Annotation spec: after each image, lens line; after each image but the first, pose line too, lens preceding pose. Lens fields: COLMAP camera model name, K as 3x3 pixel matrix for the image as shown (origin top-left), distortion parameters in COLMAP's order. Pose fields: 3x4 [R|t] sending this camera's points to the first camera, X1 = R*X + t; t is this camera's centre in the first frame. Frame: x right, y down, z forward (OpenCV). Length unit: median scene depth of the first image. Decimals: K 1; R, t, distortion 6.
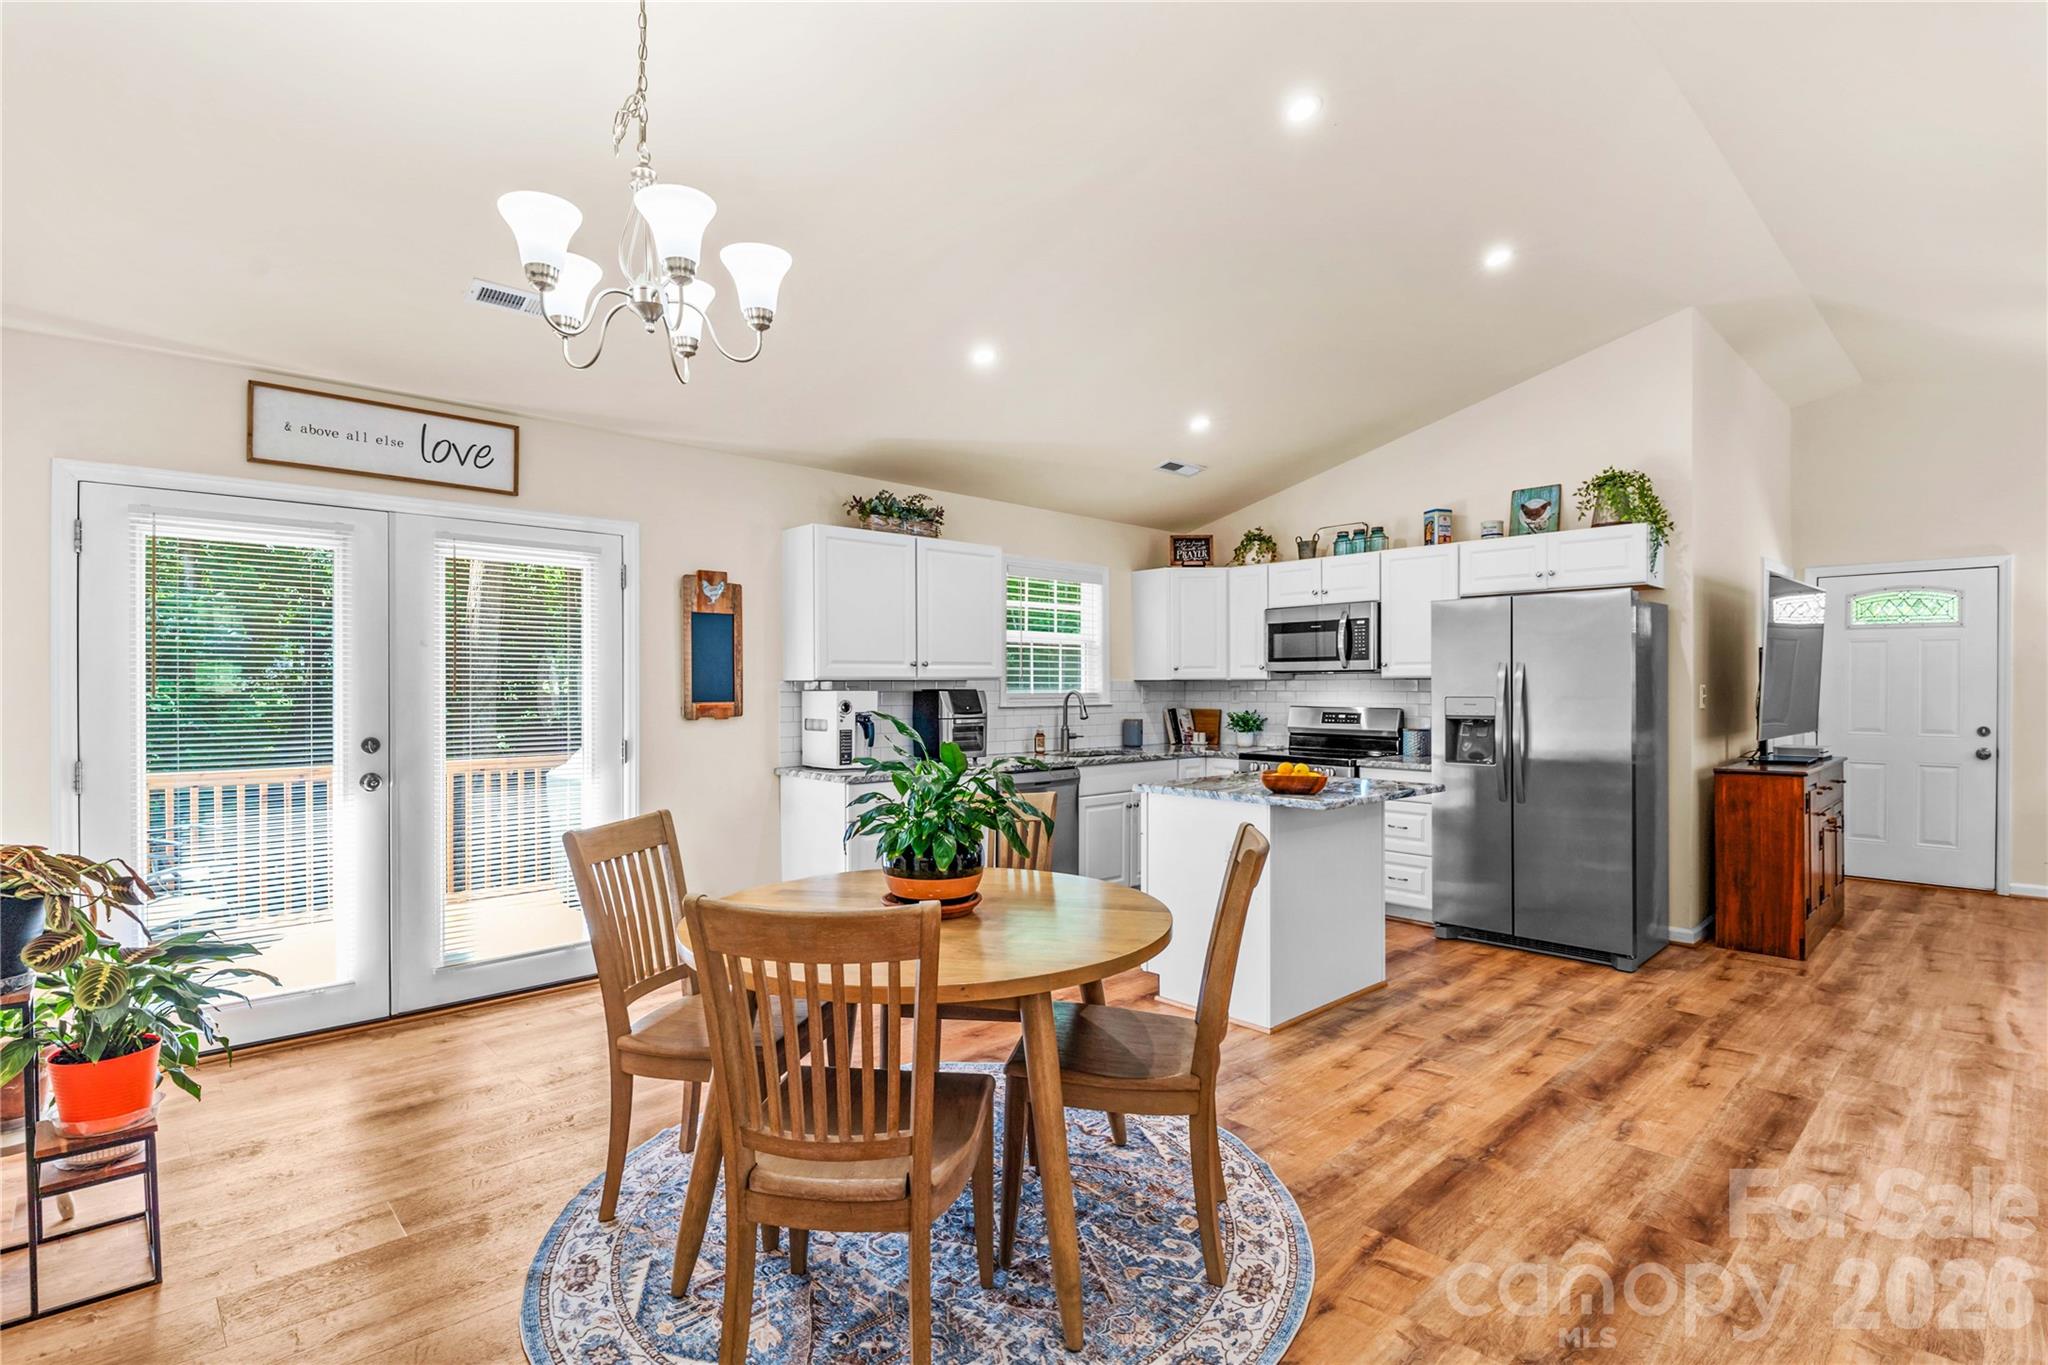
lens RADIAL K [[966.8, 0, 1023.7], [0, 966.8, 687.3], [0, 0, 1]] dist [0.028670, -0.030096]
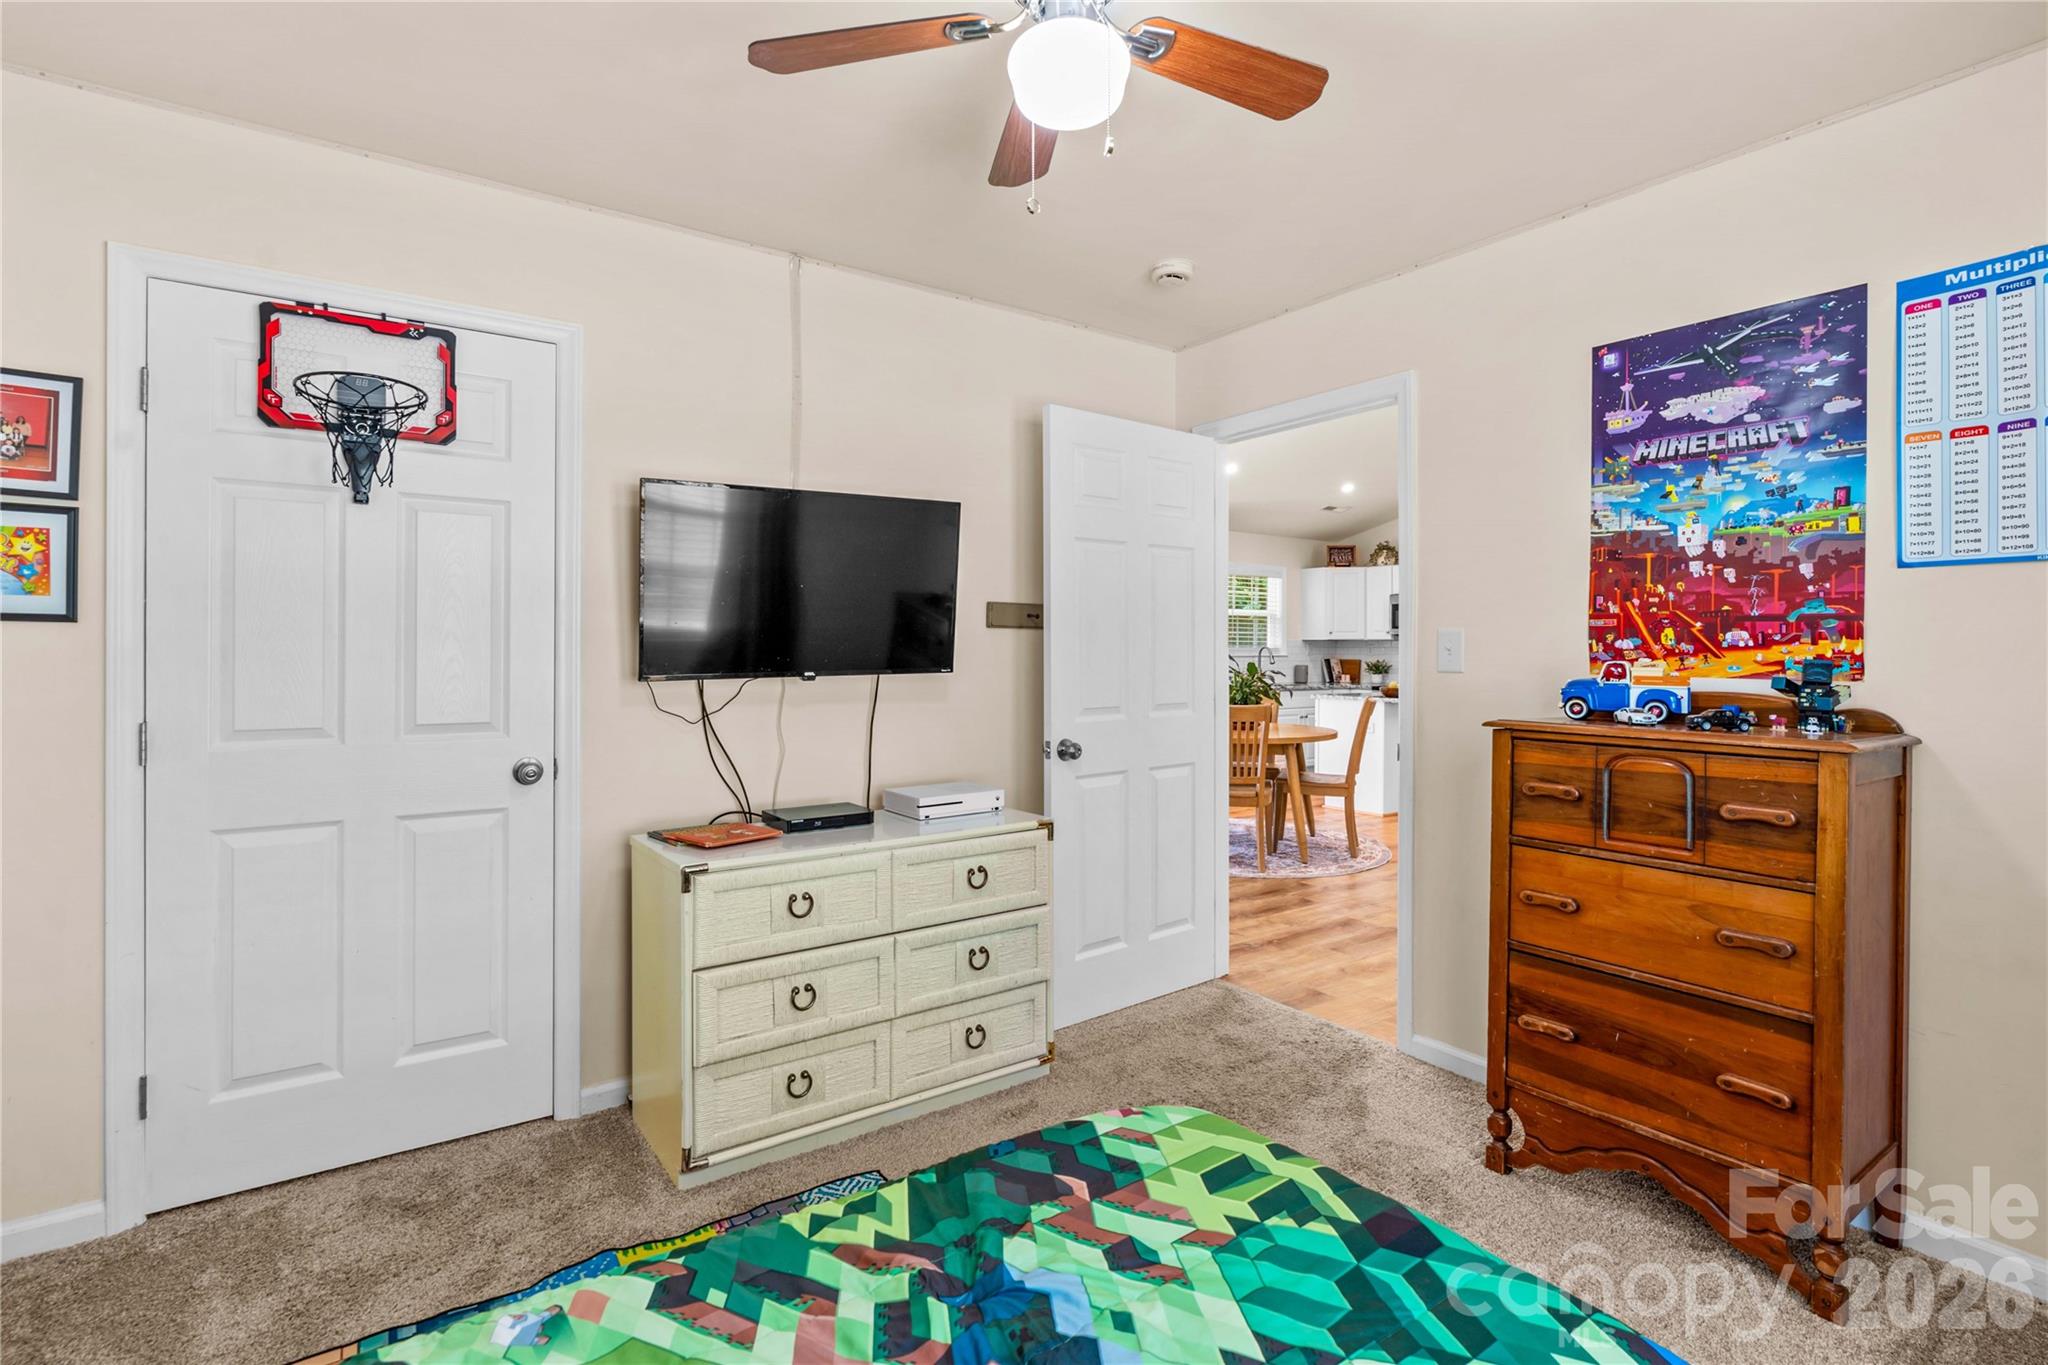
lens RADIAL K [[963.1, 0, 1025.0], [0, 963.1, 650.1], [0, 0, 1]] dist [0.000270, 0.000005]
pose [[0.990377, 0.005428, -0.138289, -0.129714], [-0.005041, 0.999982, 0.003148, 0.007456], [0.138304, -0.002420, 0.990387, -0.679017]]
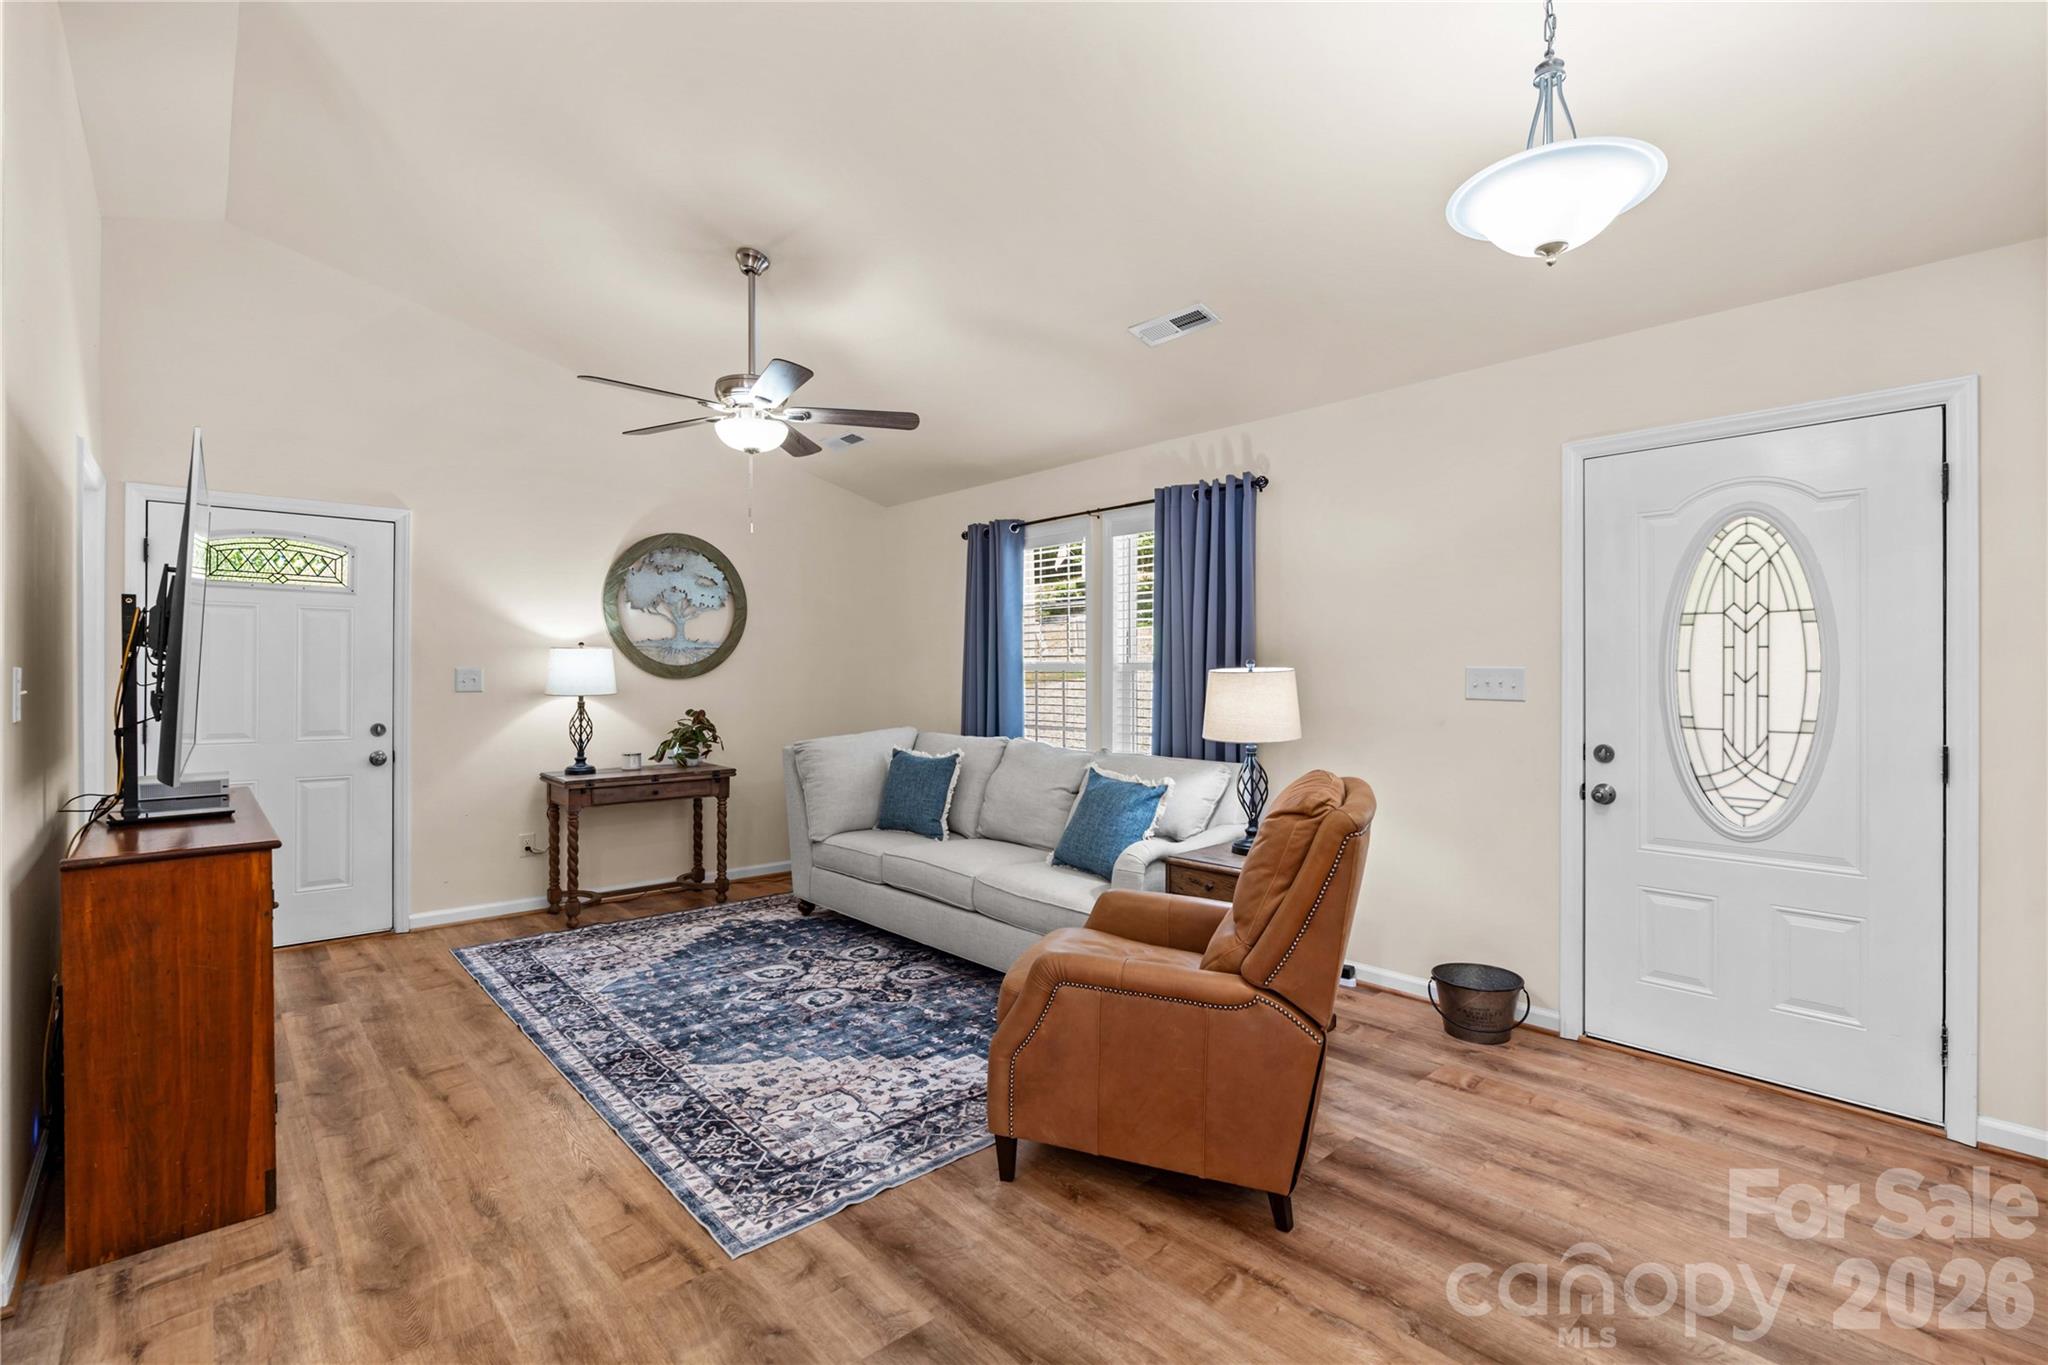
lens RADIAL K [[937.2, 0, 1017.0], [0, 937.2, 676.5], [0, 0, 1]] dist [-0.028109, 0.011434]
pose [[0.027757, -0.001529, 0.999614, 0.269036], [0.000187, 0.999999, 0.001525, 0.001258], [-0.999615, 0.000145, 0.027757, 0.483748]]
